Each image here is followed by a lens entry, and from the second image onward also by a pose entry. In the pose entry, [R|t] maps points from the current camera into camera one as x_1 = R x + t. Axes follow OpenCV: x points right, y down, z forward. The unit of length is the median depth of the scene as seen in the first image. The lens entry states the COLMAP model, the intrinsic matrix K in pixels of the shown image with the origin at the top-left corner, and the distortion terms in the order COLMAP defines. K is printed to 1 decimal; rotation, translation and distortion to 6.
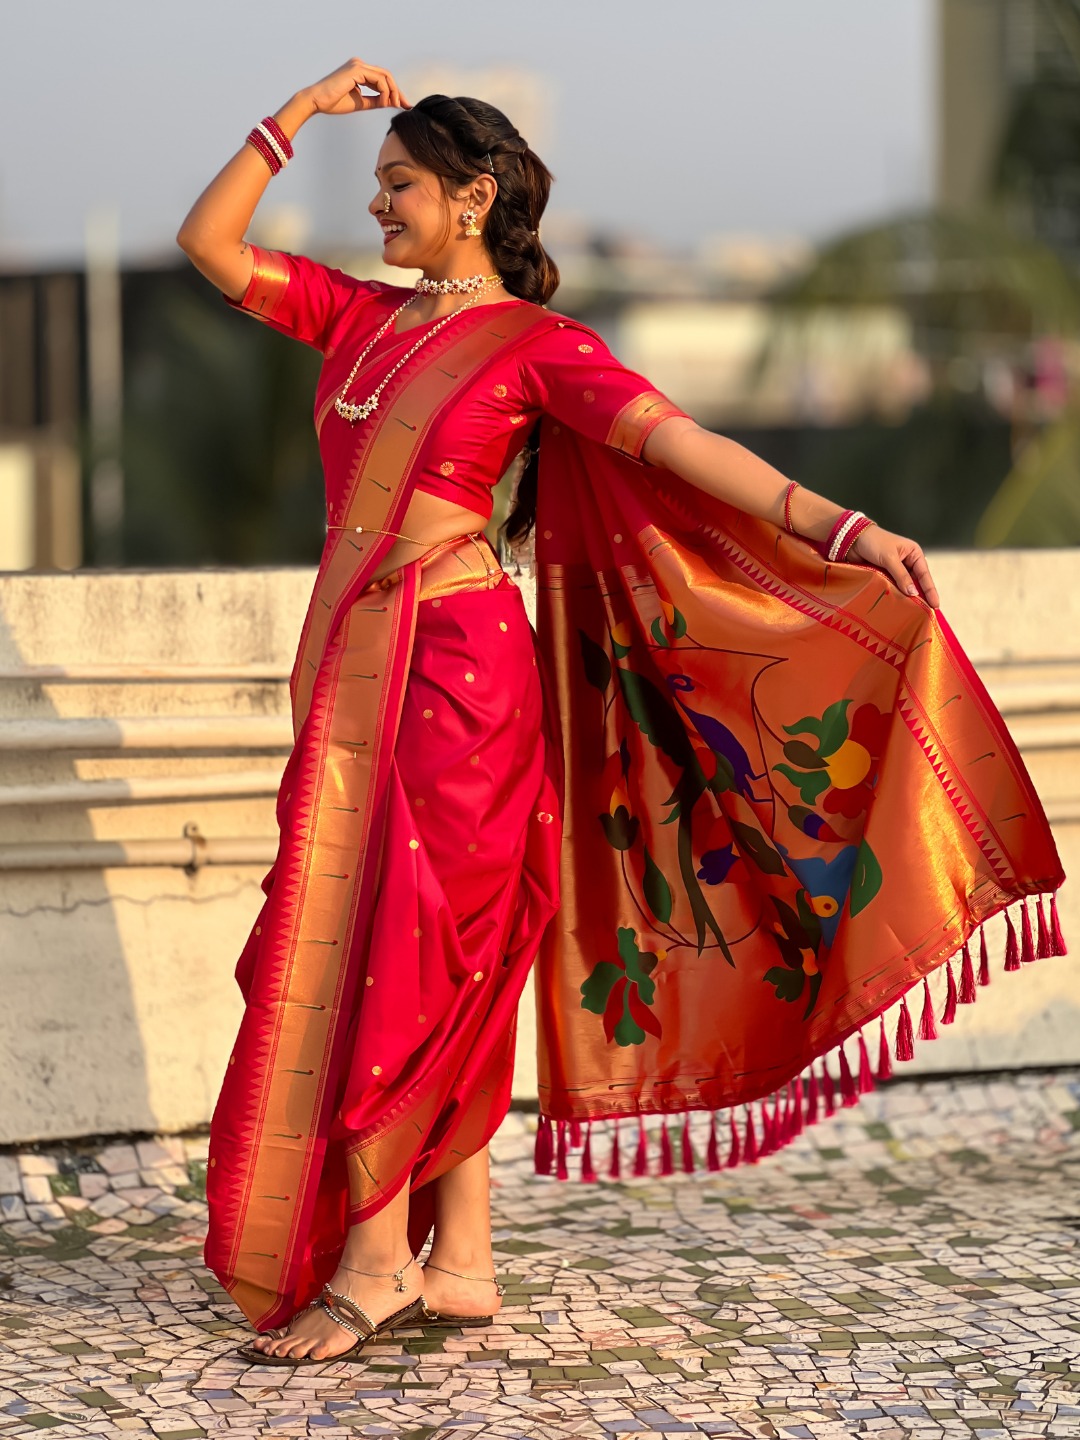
lens RADIAL K [[3886.7, 0, 541.0], [0, 3886.7, 641.1], [0, 0, 1]] dist [0.513994, -3.631401]
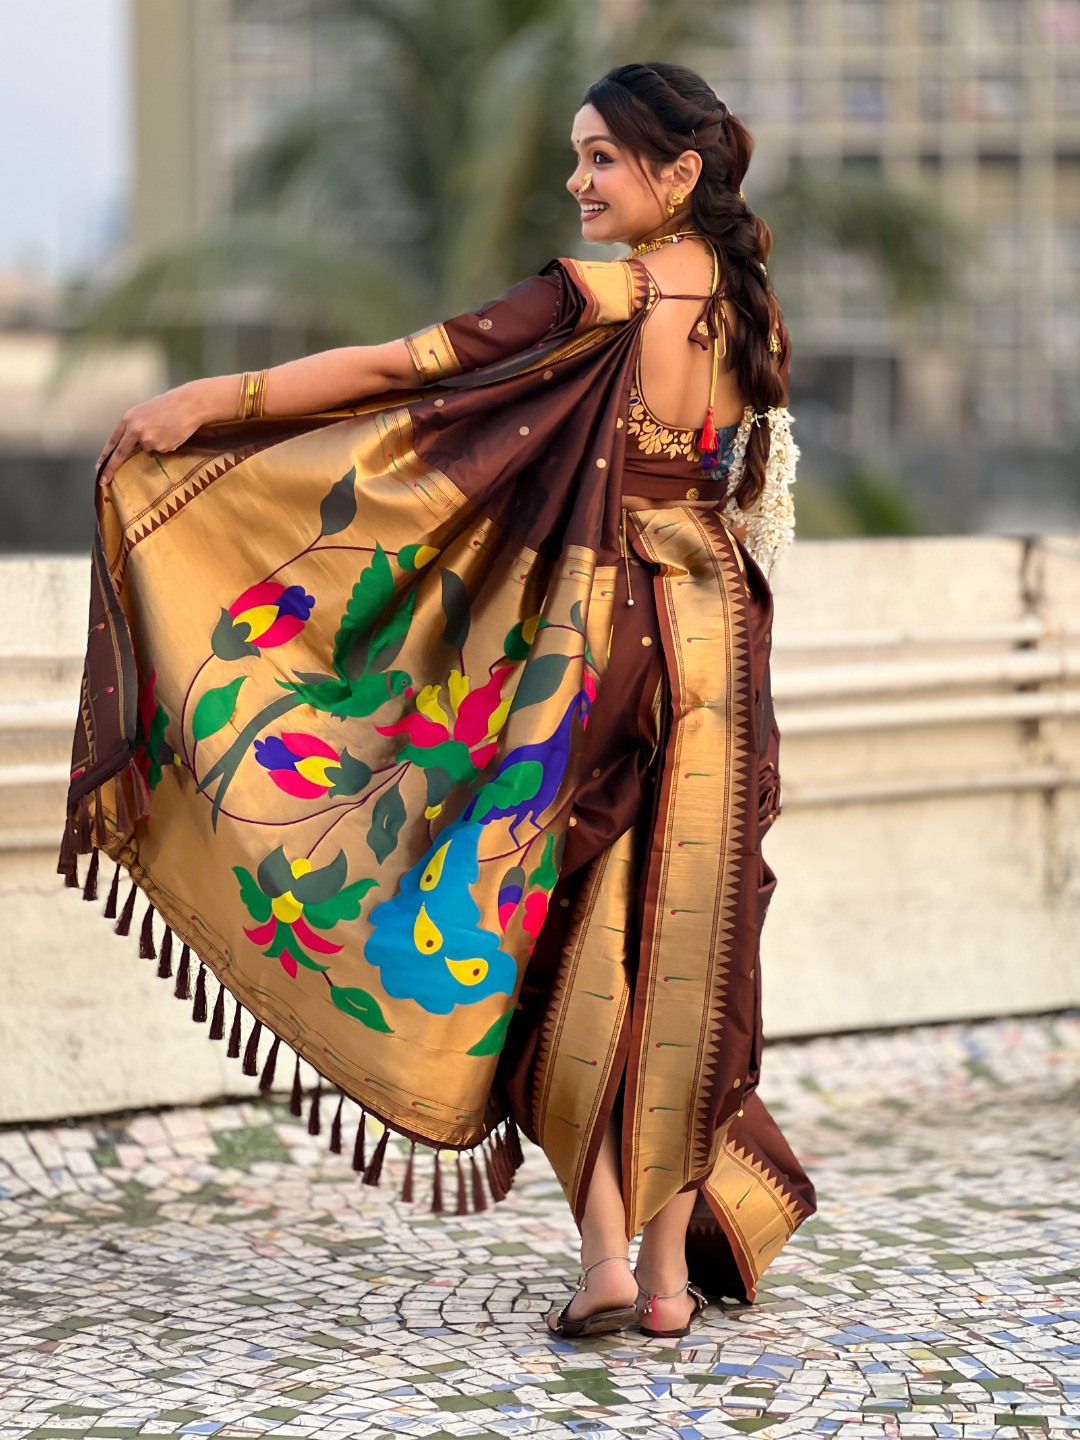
lens RADIAL K [[3886.7, 0, 541.0], [0, 3886.7, 641.1], [0, 0, 1]] dist [0.513994, -3.631401]
pose [[0.970209, -0.006359, 0.242185, -0.256683], [0.009514, 0.999884, -0.011861, 0.018081], [-0.242081, 0.013812, 0.970158, -0.012676]]
